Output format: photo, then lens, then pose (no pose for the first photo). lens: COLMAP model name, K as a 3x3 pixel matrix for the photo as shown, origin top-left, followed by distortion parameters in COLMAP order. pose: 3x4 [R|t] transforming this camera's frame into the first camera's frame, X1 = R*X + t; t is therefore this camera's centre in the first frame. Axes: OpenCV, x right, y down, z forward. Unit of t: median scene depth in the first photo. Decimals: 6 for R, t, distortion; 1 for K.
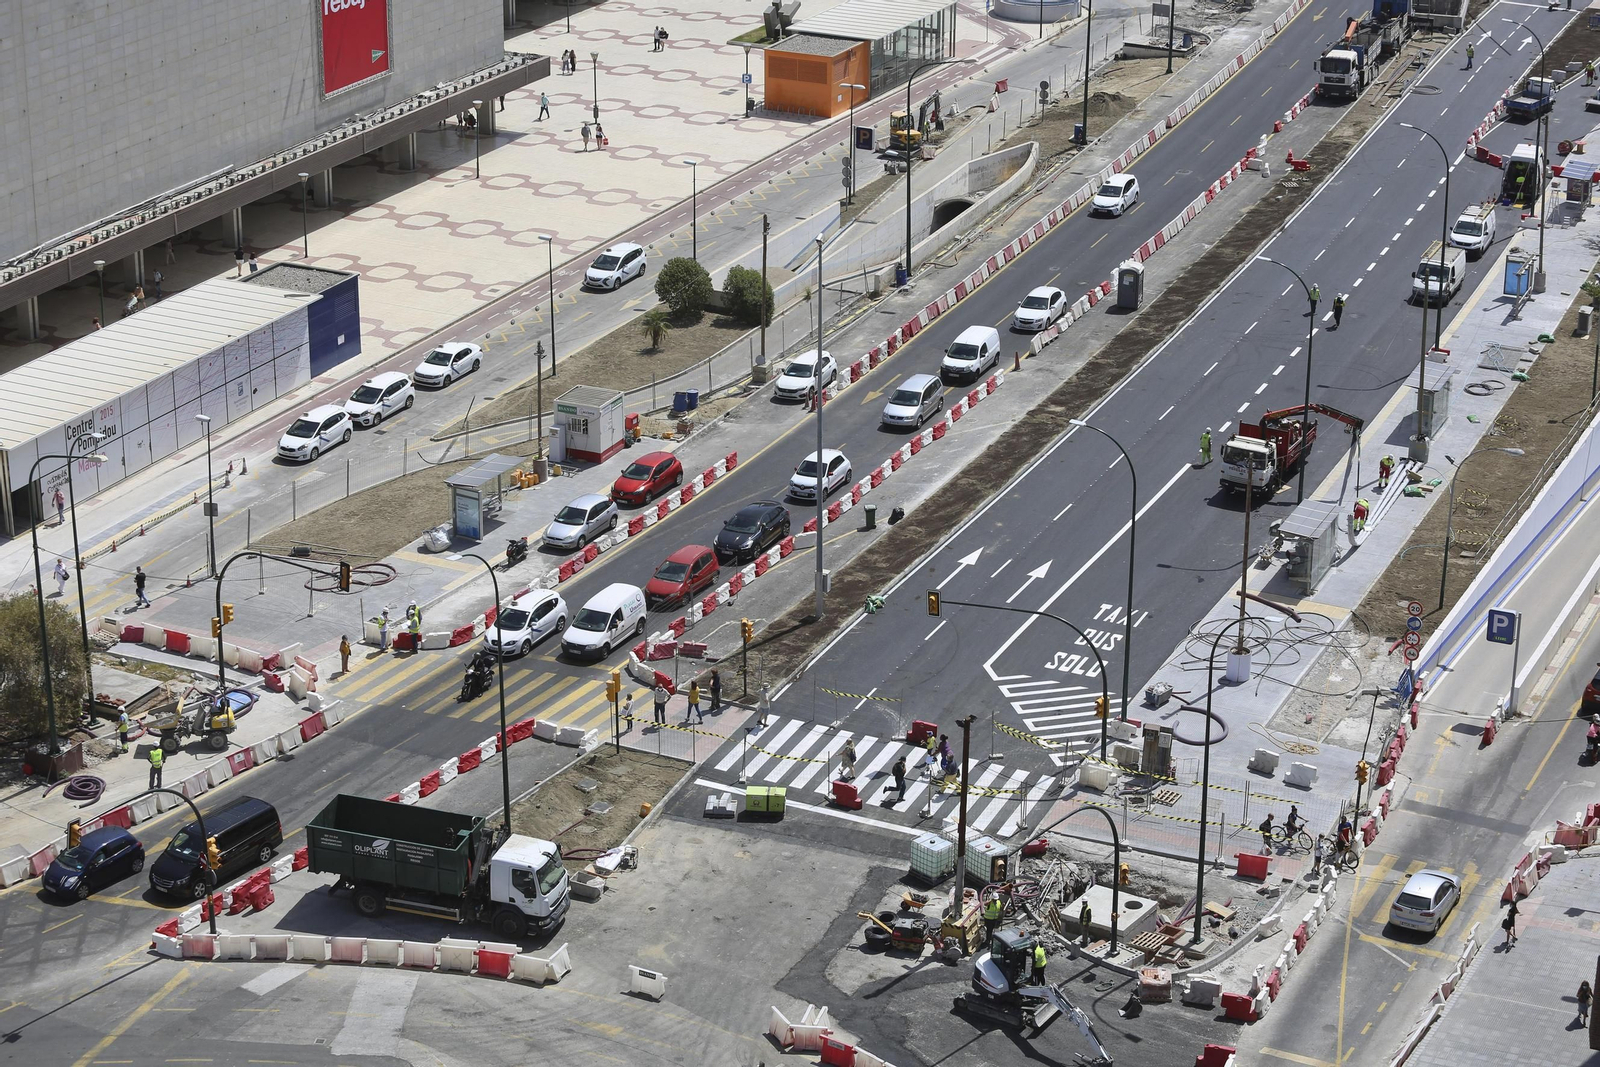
lens RADIAL K [[3218.7, 0, 800.0], [0, 3218.7, 533.5], [0, 0, 1]] dist [-0.340397, 0.275748]
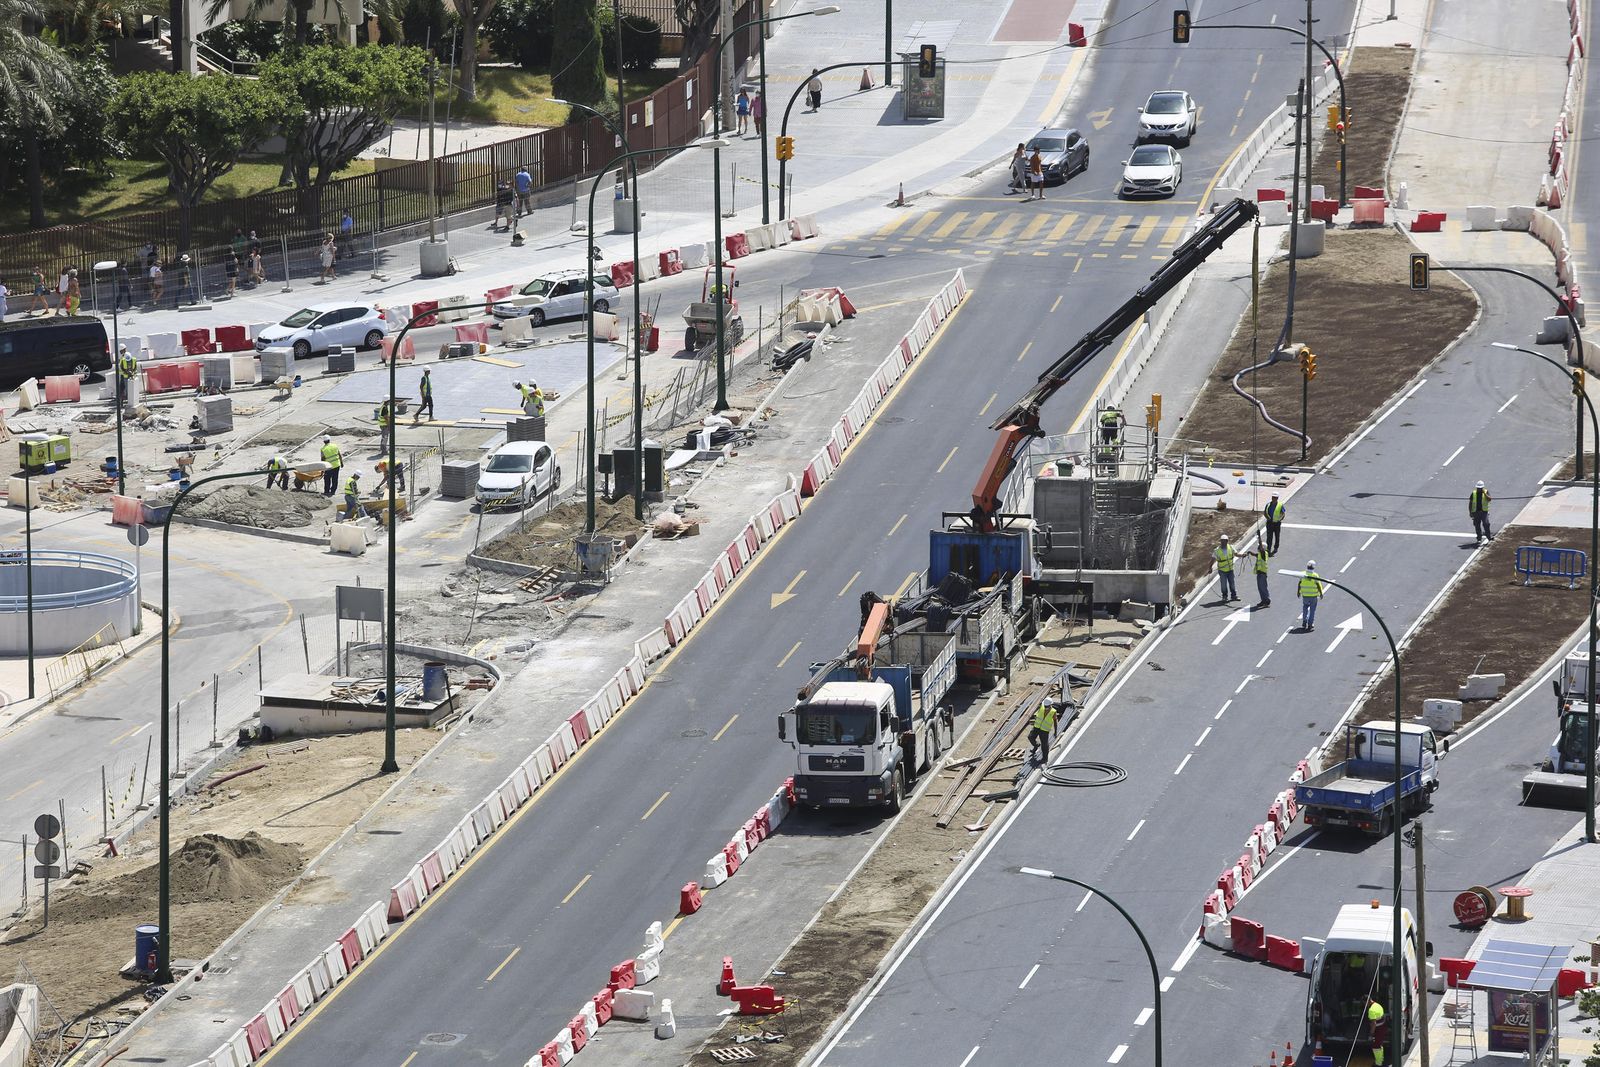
lens RADIAL K [[4062.6, 0, 934.5], [0, 4062.6, 479.6], [0, 0, 1]] dist [0.001991, -0.064366]
pose [[0.979929, -0.039343, 0.195424, 0.121393], [0.074715, 0.981357, -0.177079, -0.124855], [-0.184814, 0.188126, 0.964600, 0.731721]]
